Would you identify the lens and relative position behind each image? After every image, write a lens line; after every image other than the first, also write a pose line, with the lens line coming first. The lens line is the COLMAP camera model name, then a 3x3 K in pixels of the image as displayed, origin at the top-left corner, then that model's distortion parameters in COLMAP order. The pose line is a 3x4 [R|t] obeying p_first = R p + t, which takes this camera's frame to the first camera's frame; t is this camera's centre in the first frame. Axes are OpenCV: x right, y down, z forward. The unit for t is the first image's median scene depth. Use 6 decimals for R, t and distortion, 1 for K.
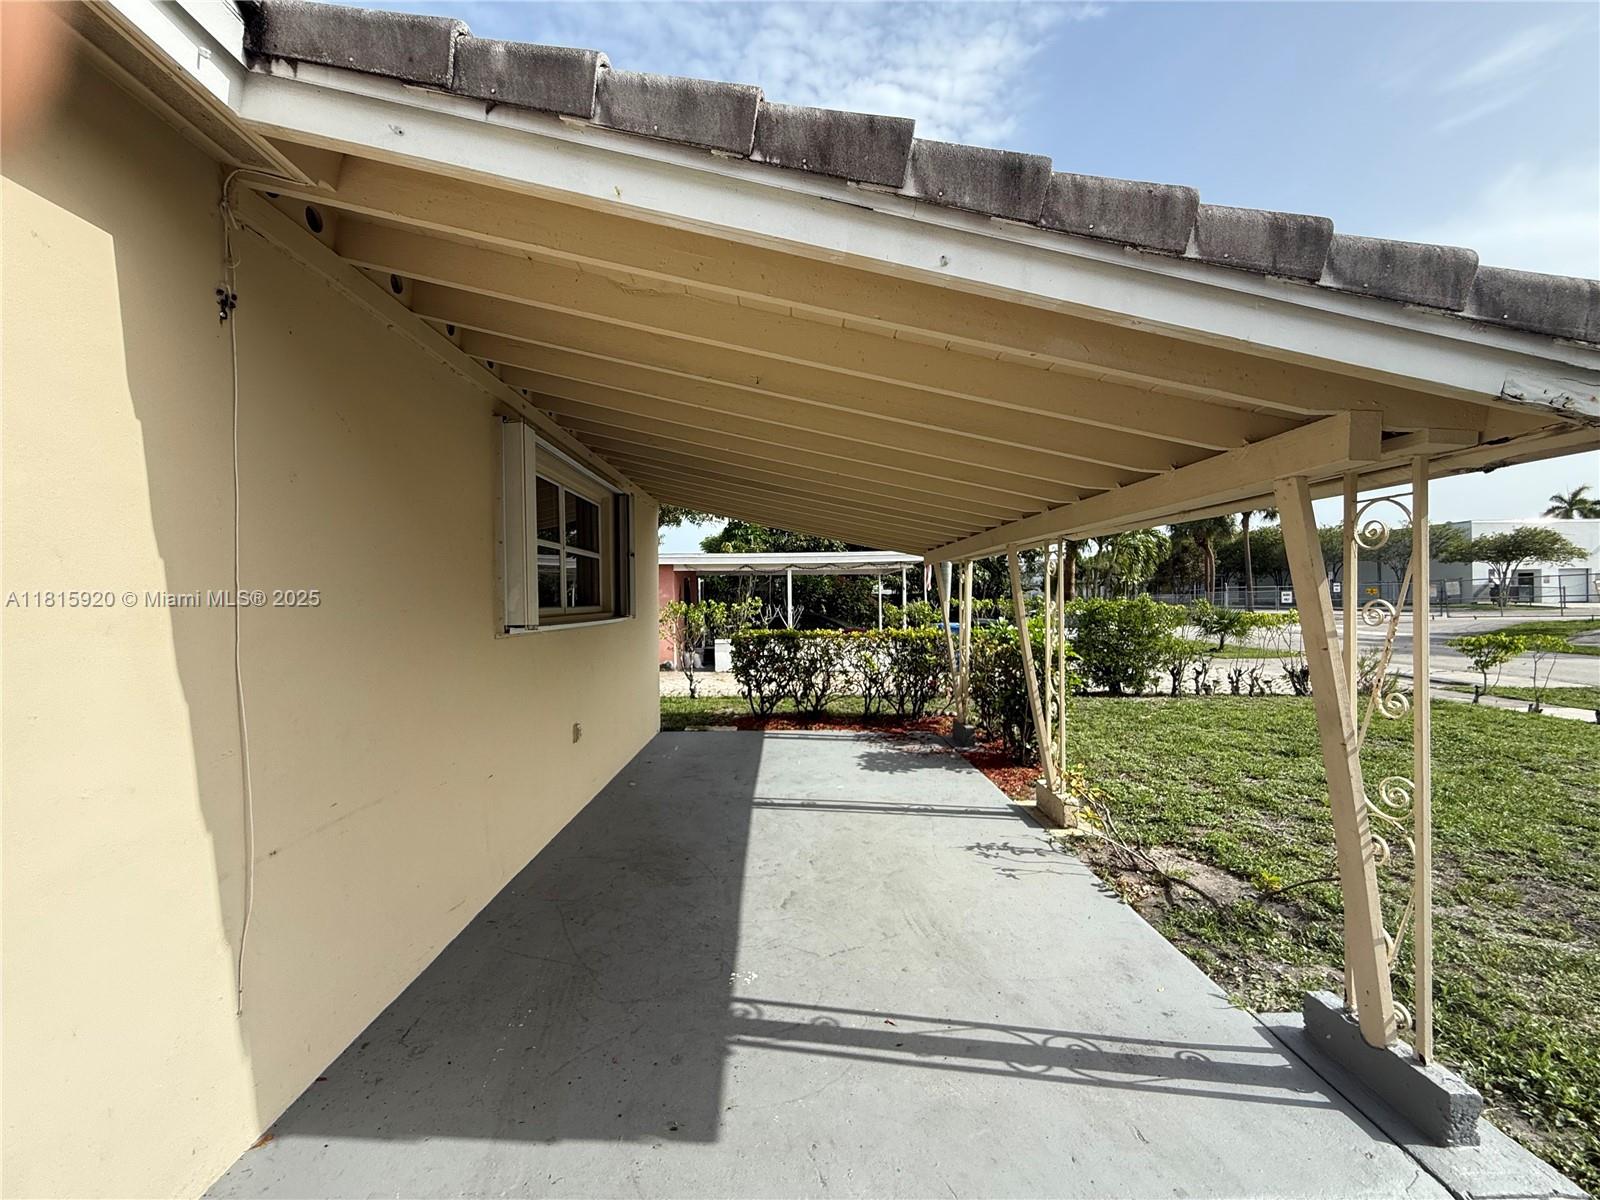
lens RADIAL K [[636.5, 0, 795.2], [0, 636.5, 604.6], [0, 0, 1]] dist [-0.002394, -0.000396]
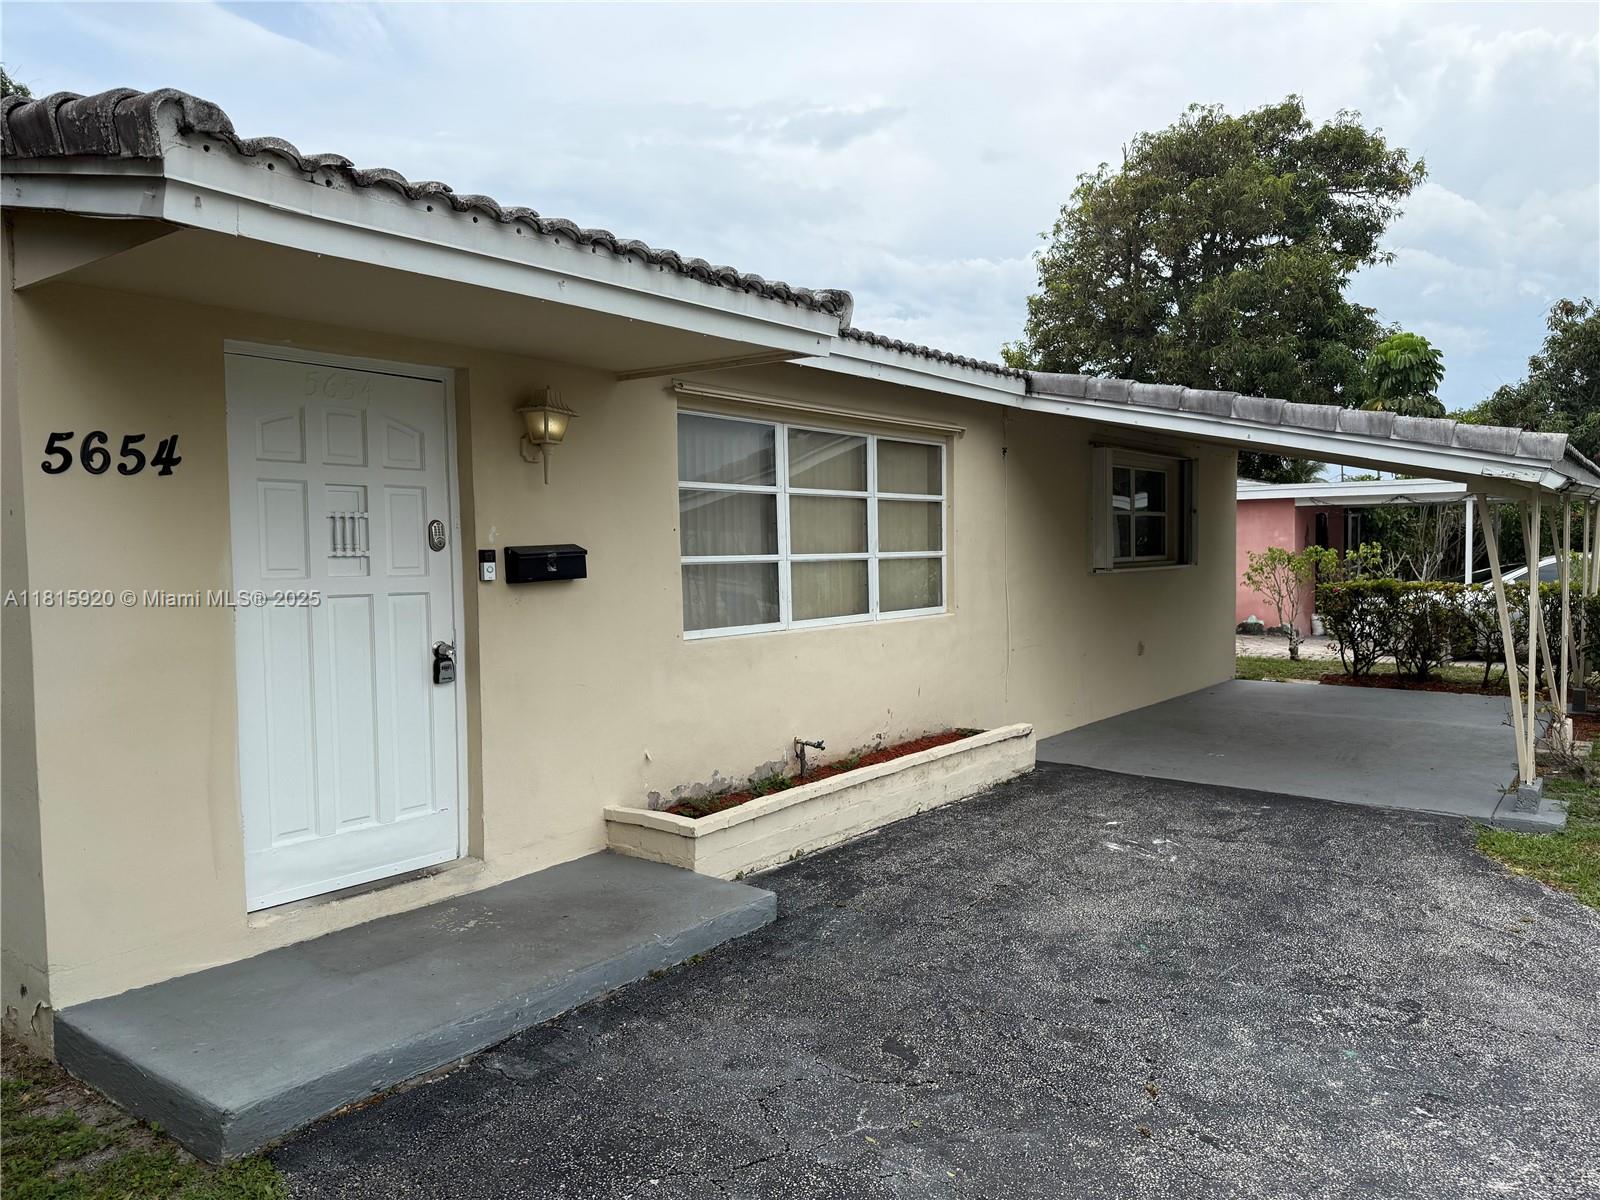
lens RADIAL K [[1134.1, 0, 800.0], [0, 1134.1, 600.0], [0, 0, 1]] dist [0.010556, -0.000303]
pose [[0.787955, 0.022420, -0.615324, 0.743204], [0.007147, 0.998936, 0.045550, -0.025440], [0.615691, -0.040289, 0.786957, -1.757369]]
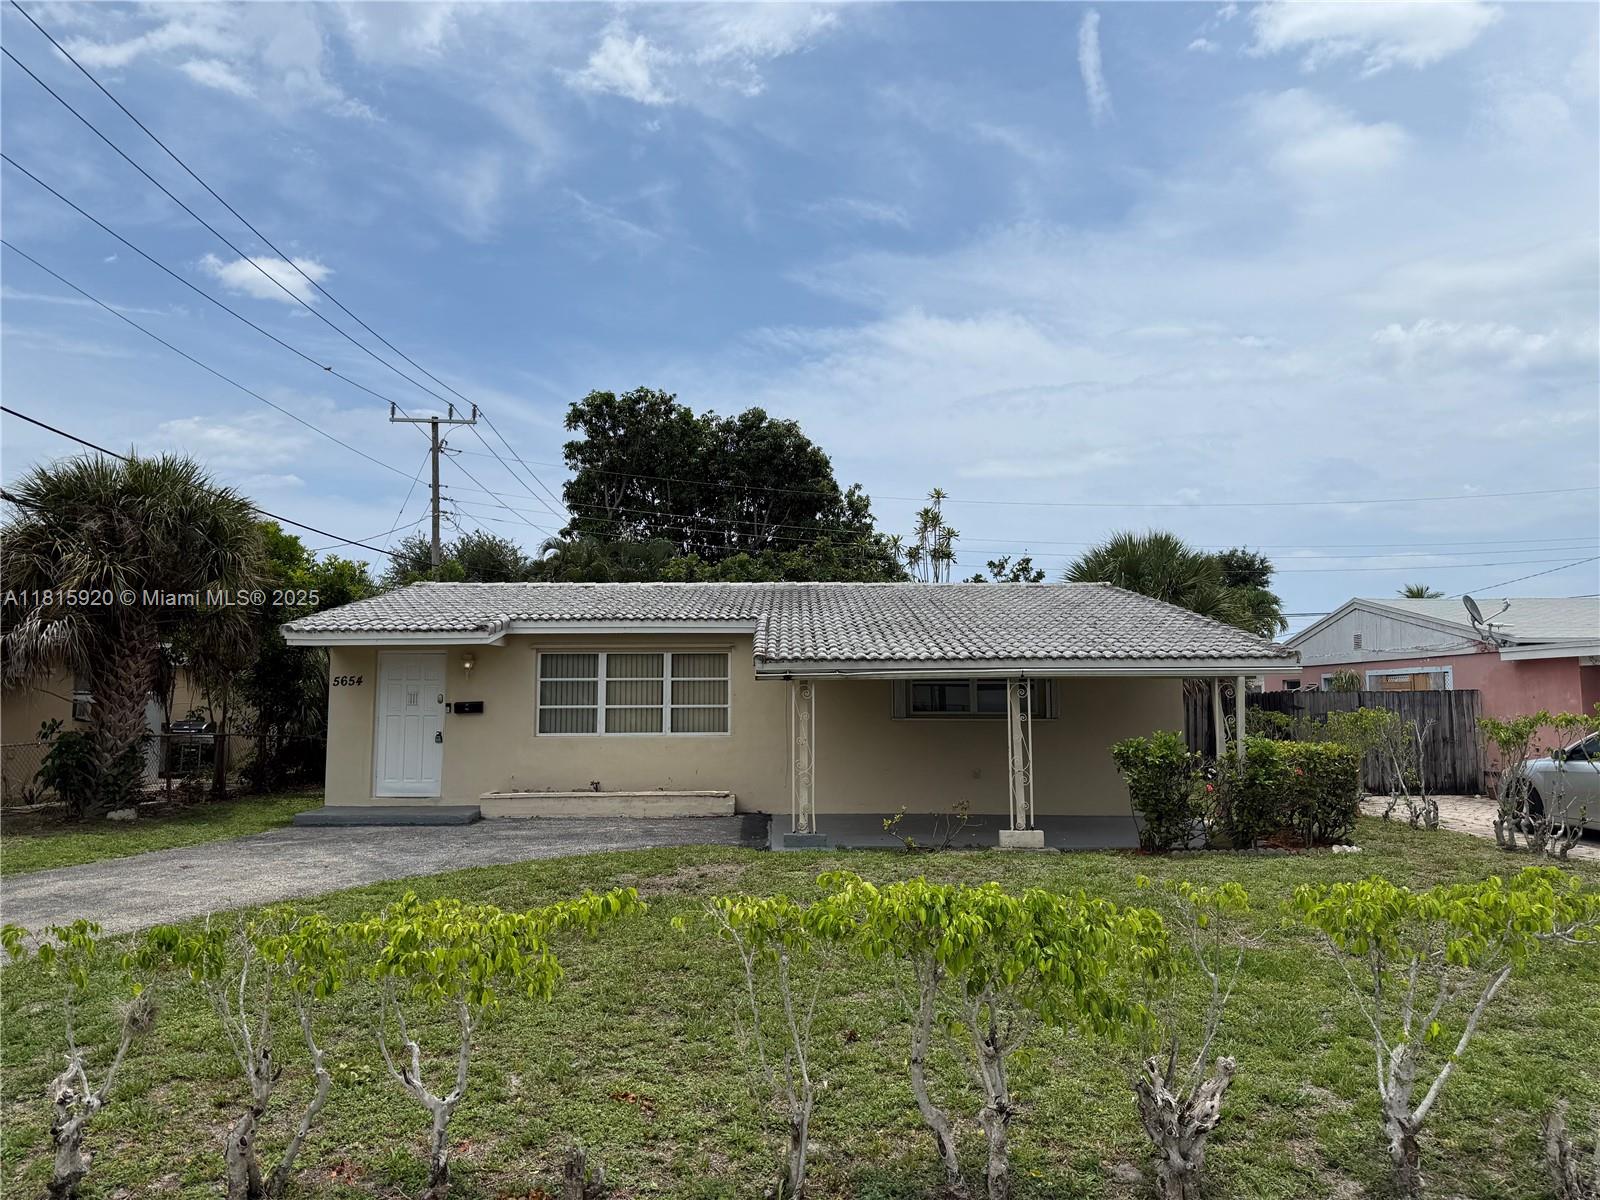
lens RADIAL K [[1054.1, 0, 796.2], [0, 1054.1, 631.0], [0, 0, 1]] dist [0.104433, 0.000165]
pose [[-0.023446, -0.050743, -0.998437, 3.979014], [-0.001593, 0.998712, -0.050719, -0.104080], [0.999724, 0.000401, -0.023497, 0.667805]]
